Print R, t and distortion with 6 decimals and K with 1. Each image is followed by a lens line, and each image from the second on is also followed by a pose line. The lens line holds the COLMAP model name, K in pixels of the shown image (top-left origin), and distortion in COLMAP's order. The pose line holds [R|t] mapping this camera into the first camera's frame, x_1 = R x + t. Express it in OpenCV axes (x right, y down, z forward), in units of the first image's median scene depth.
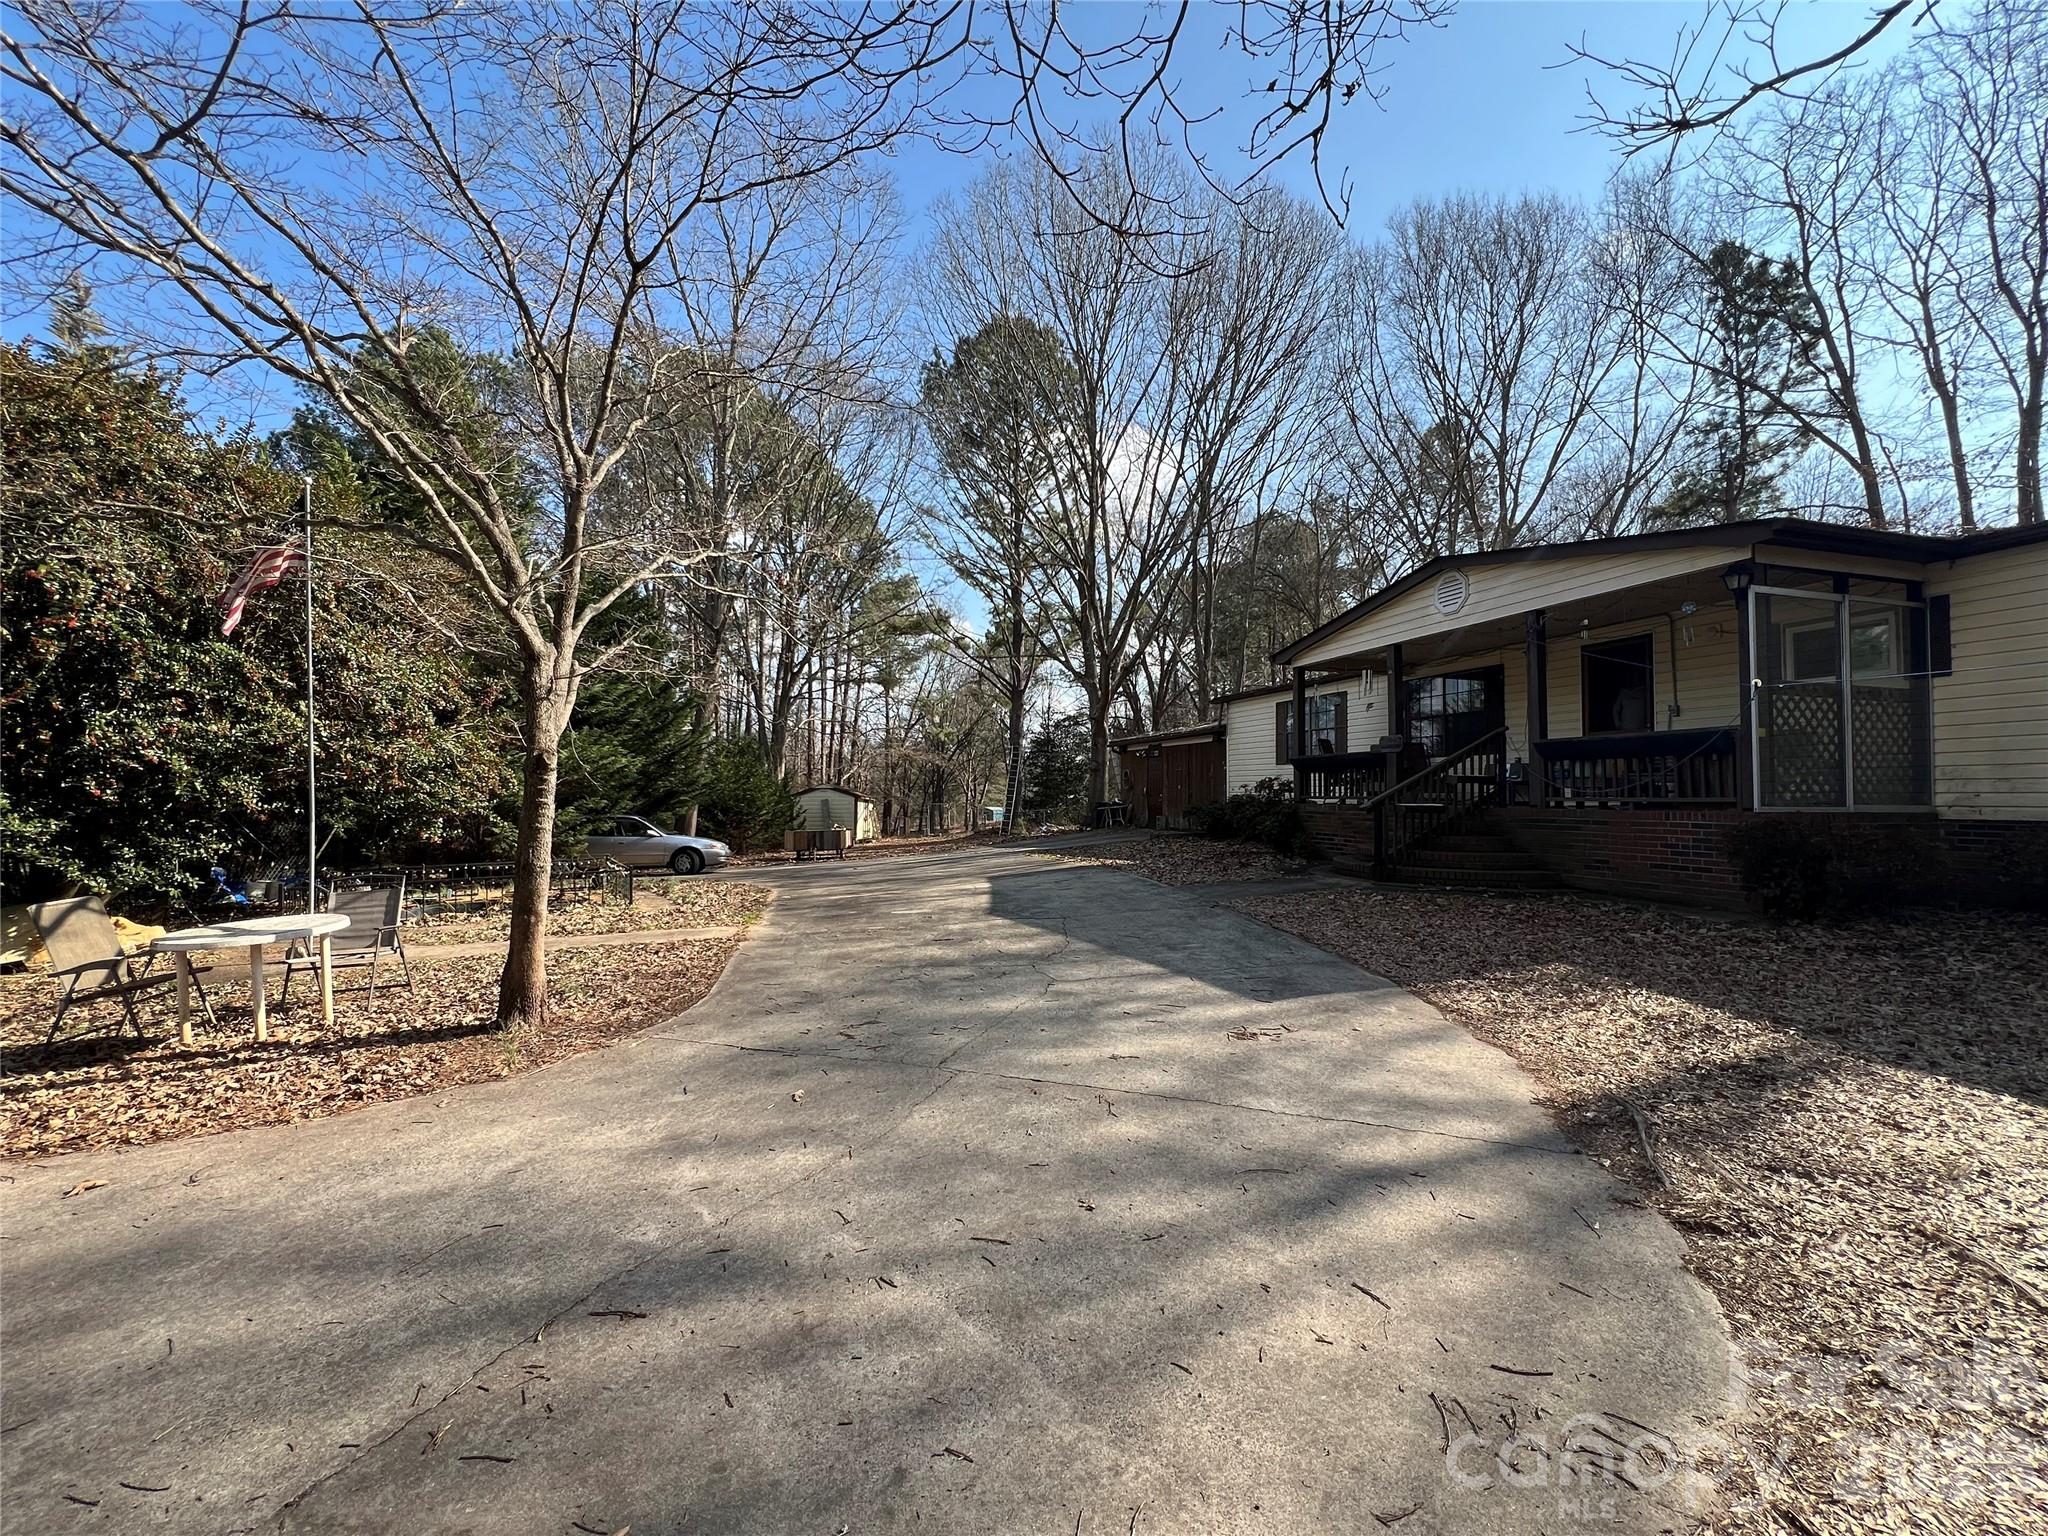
lens RADIAL K [[834.8, 0, 1024.0], [0, 834.8, 768.0], [0, 0, 1]] dist [-0.028145, 0.009041]
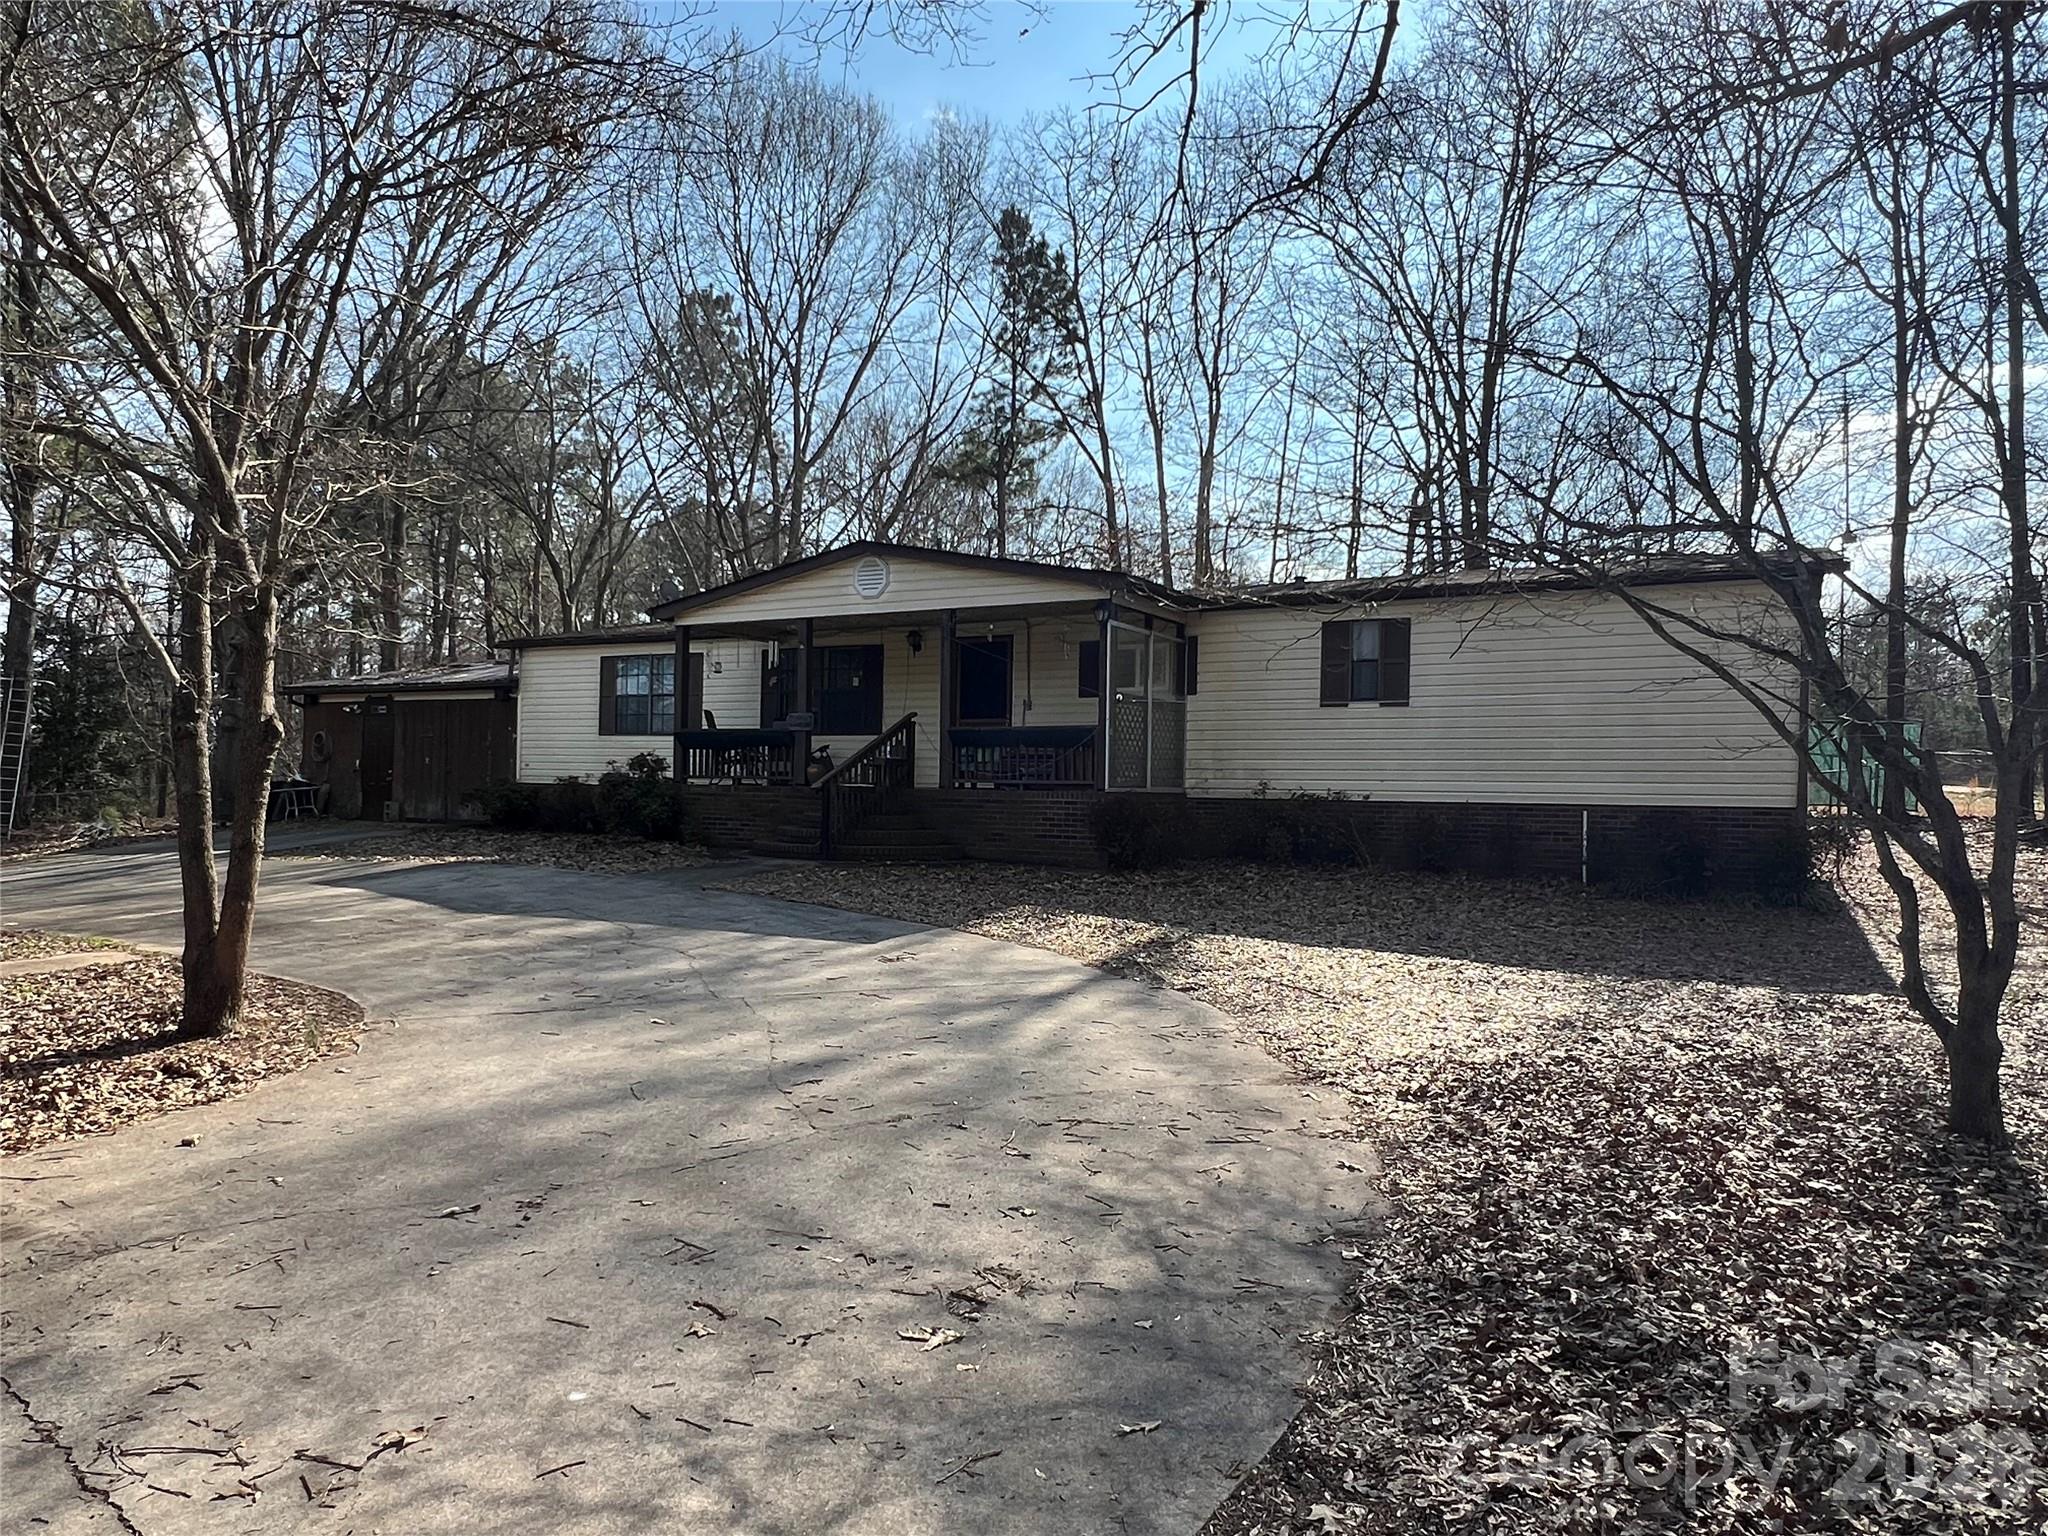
lens RADIAL K [[1249.7, 0, 1024.0], [0, 1249.7, 768.0], [0, 0, 1]] dist [0.039966, 0.000006]
pose [[0.711803, 0.016568, 0.702184, -0.201614], [-0.035477, 0.999294, 0.012385, -0.001369], [-0.701482, -0.033727, 0.711888, -0.111420]]
